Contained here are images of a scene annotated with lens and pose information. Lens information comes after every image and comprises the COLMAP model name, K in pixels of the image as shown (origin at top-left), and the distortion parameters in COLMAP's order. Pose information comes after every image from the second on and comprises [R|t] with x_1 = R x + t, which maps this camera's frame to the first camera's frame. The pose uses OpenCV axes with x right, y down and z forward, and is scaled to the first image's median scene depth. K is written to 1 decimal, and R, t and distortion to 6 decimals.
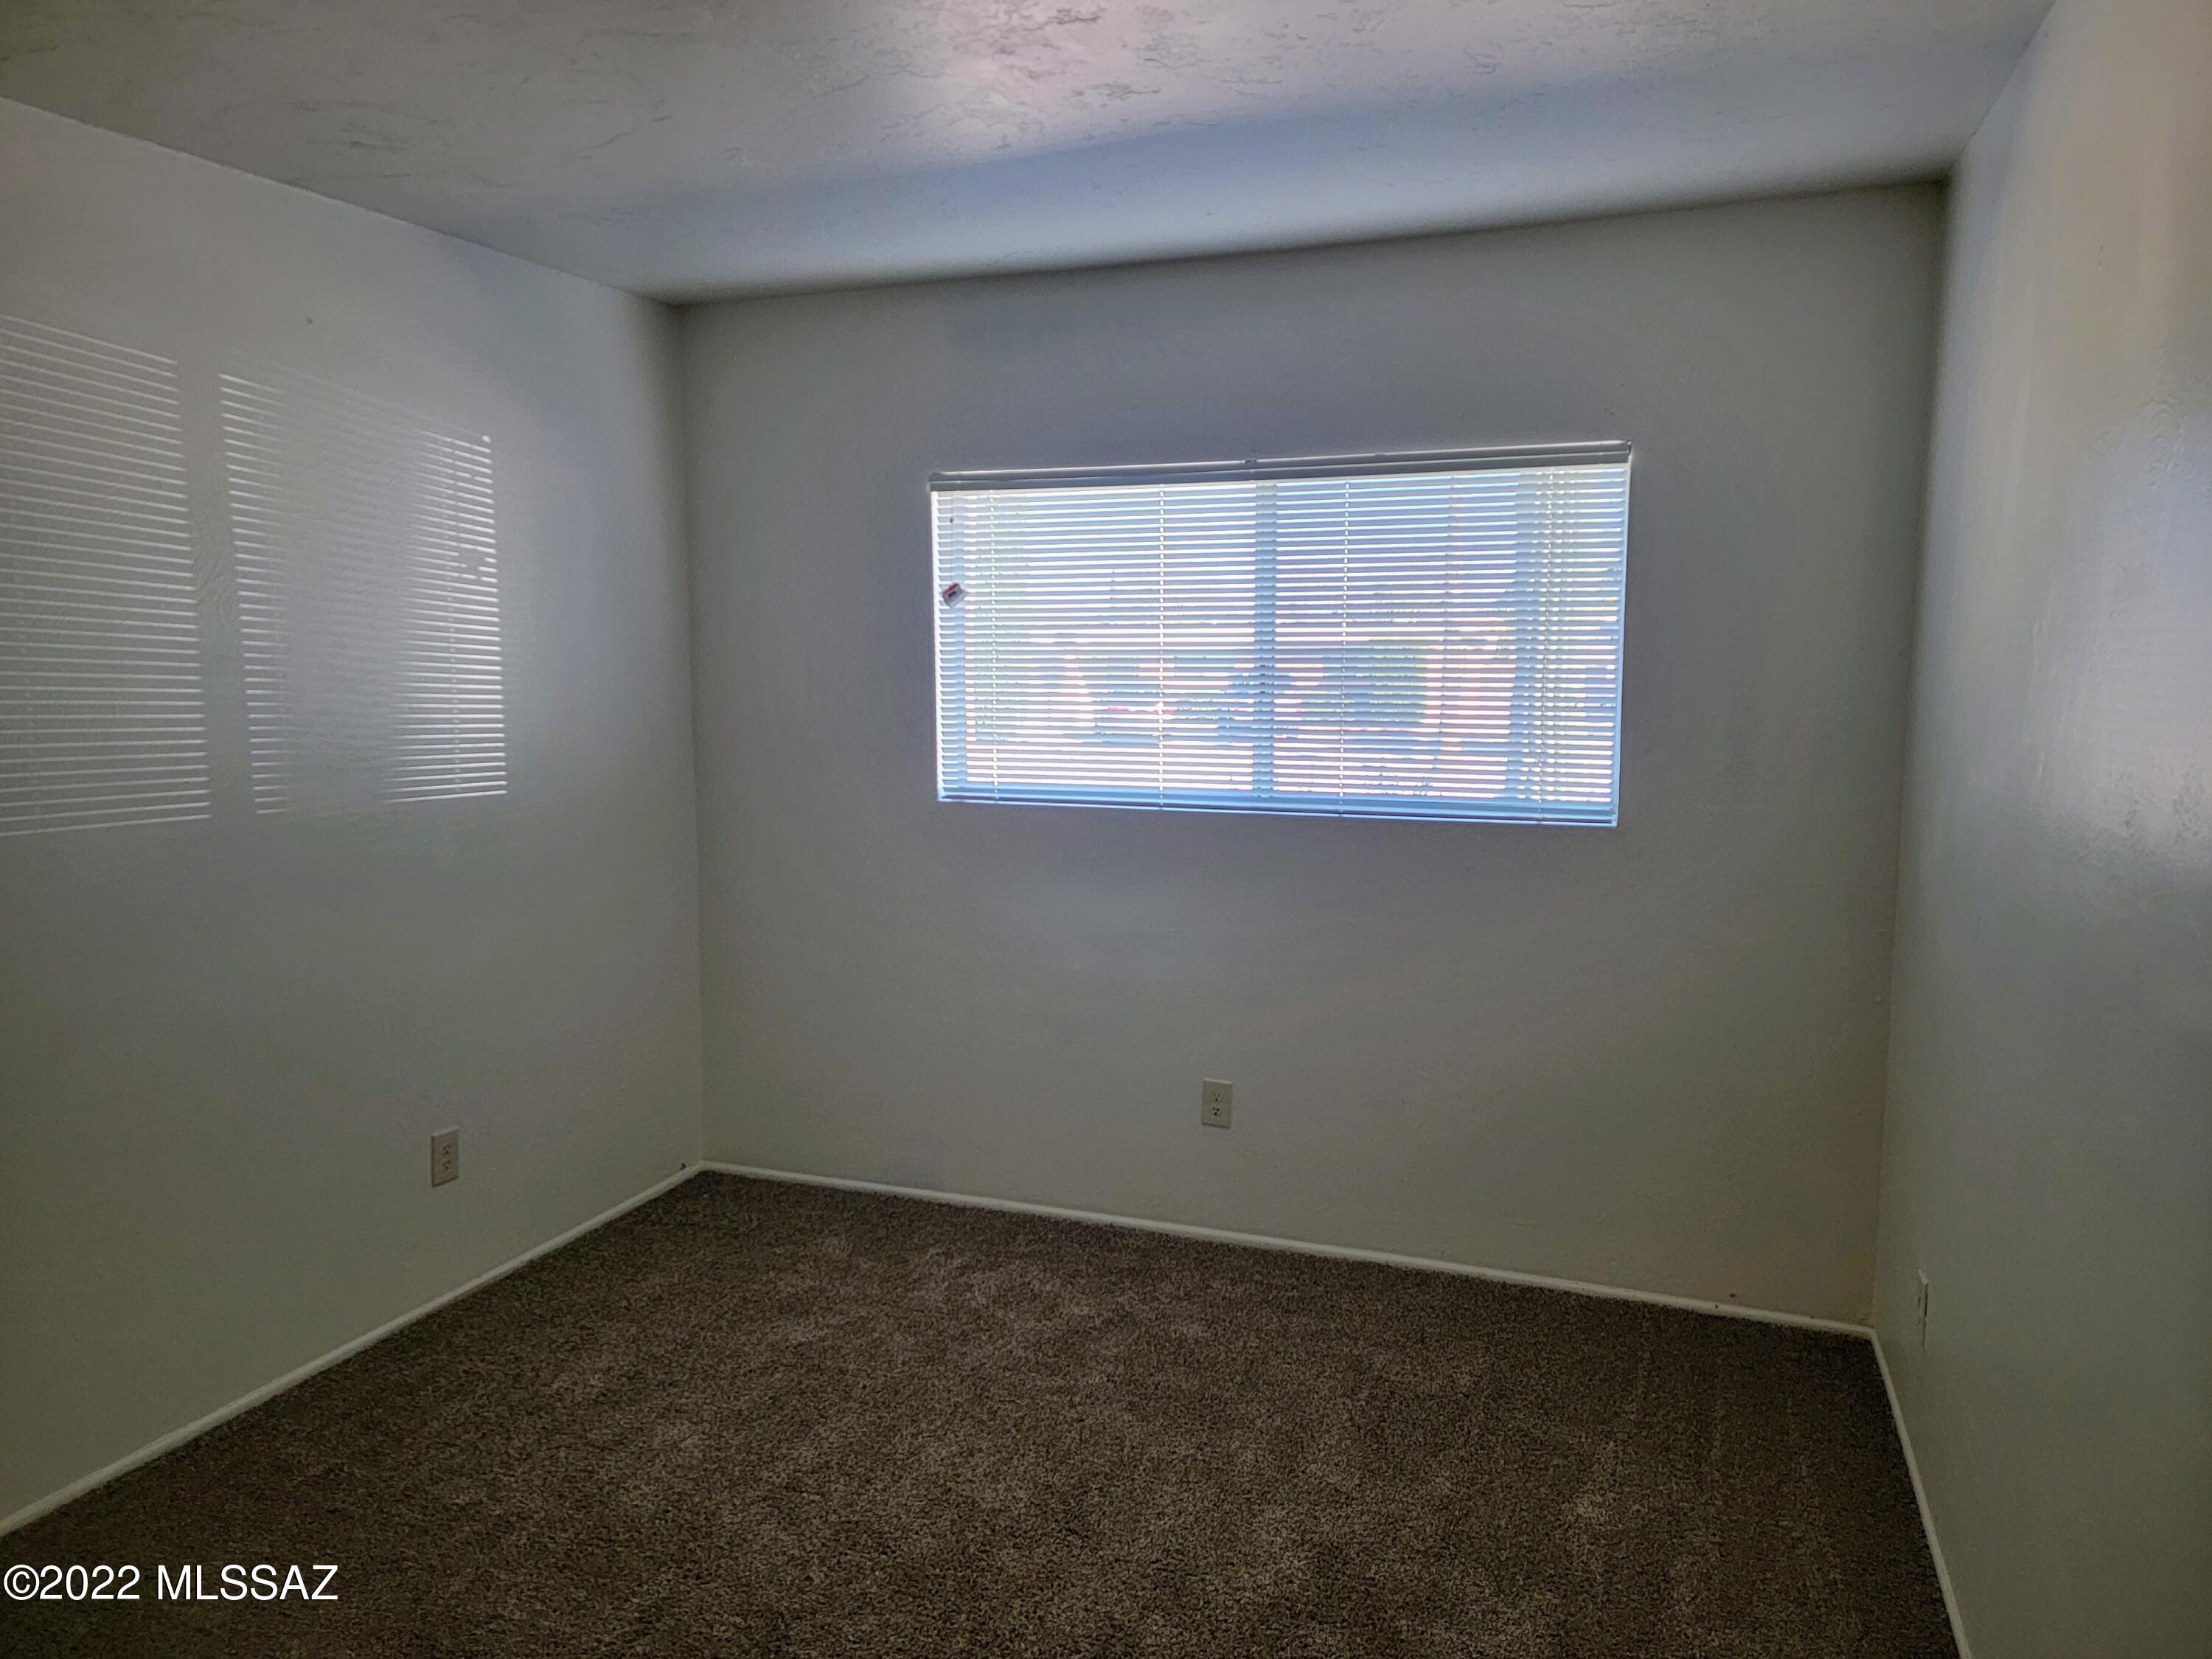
lens RADIAL K [[1524.9, 0, 1092.9], [0, 1524.9, 831.3], [0, 0, 1]] dist [0.091342, -0.085864]
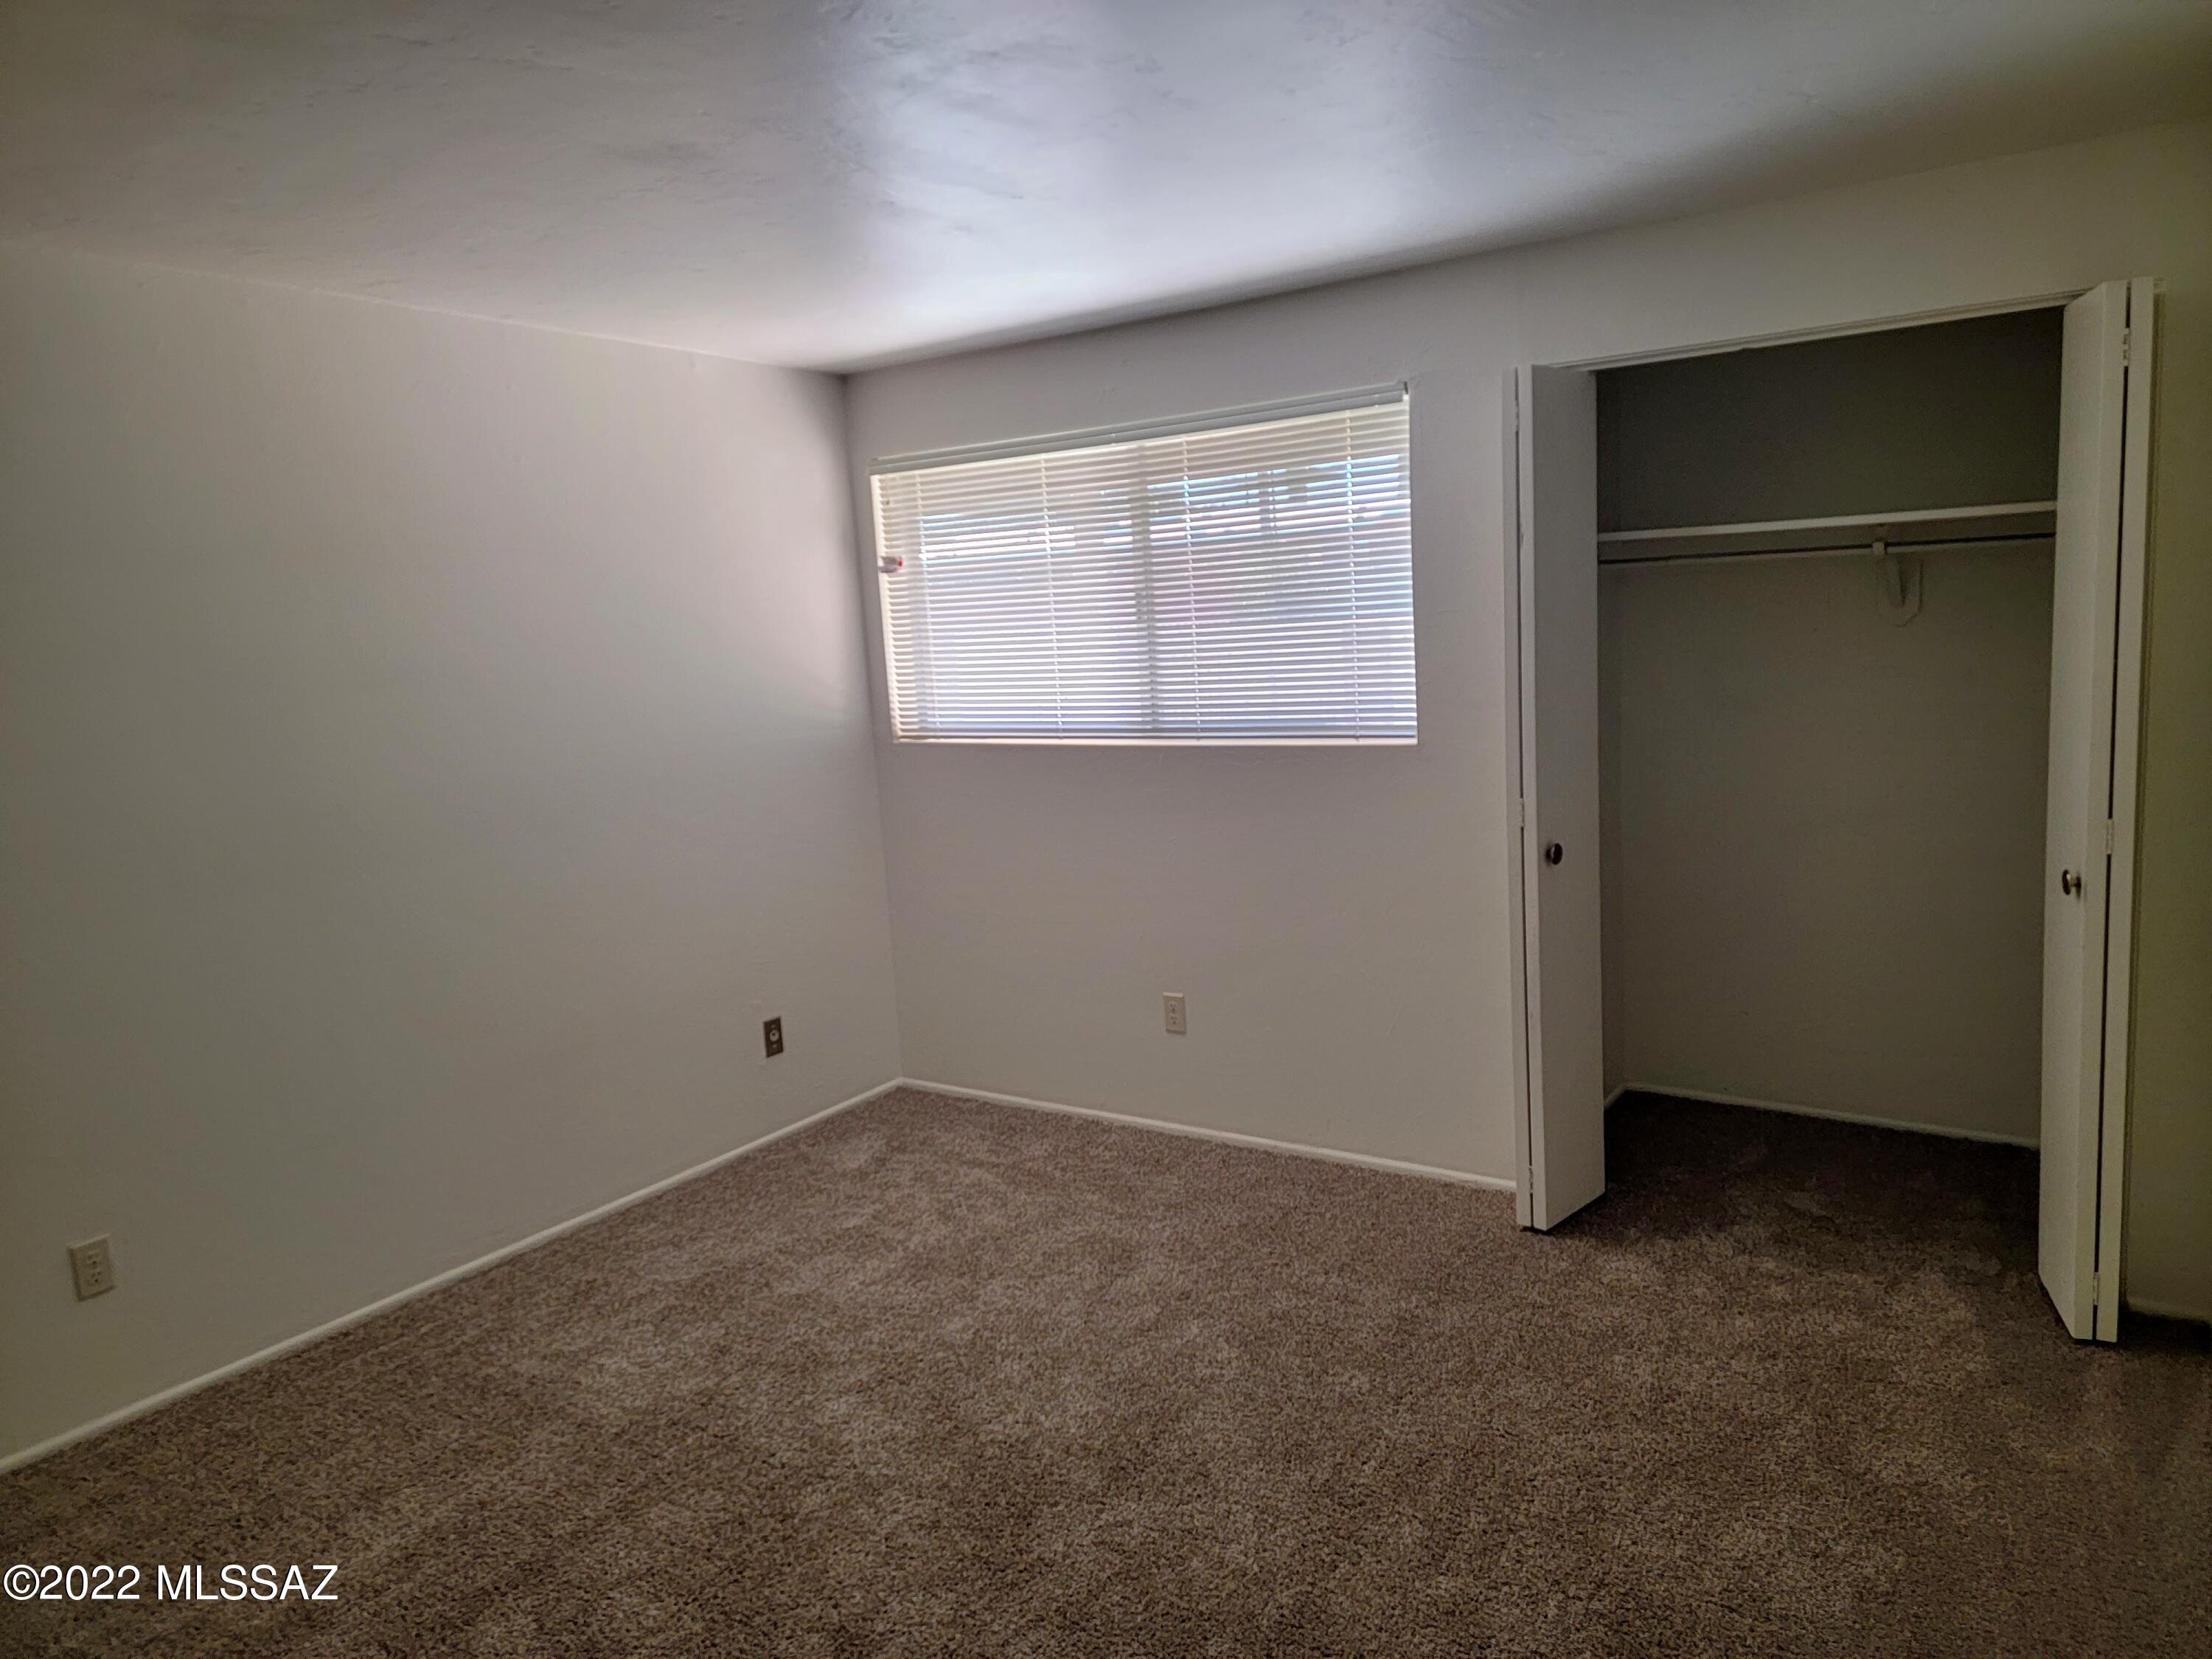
lens RADIAL K [[1524.9, 0, 1092.9], [0, 1524.9, 831.3], [0, 0, 1]] dist [0.091342, -0.085864]
pose [[0.959375, -0.007115, -0.282046, 0.377716], [0.012259, 0.999789, 0.016478, 0.031361], [0.281869, -0.019266, 0.959259, -0.069562]]
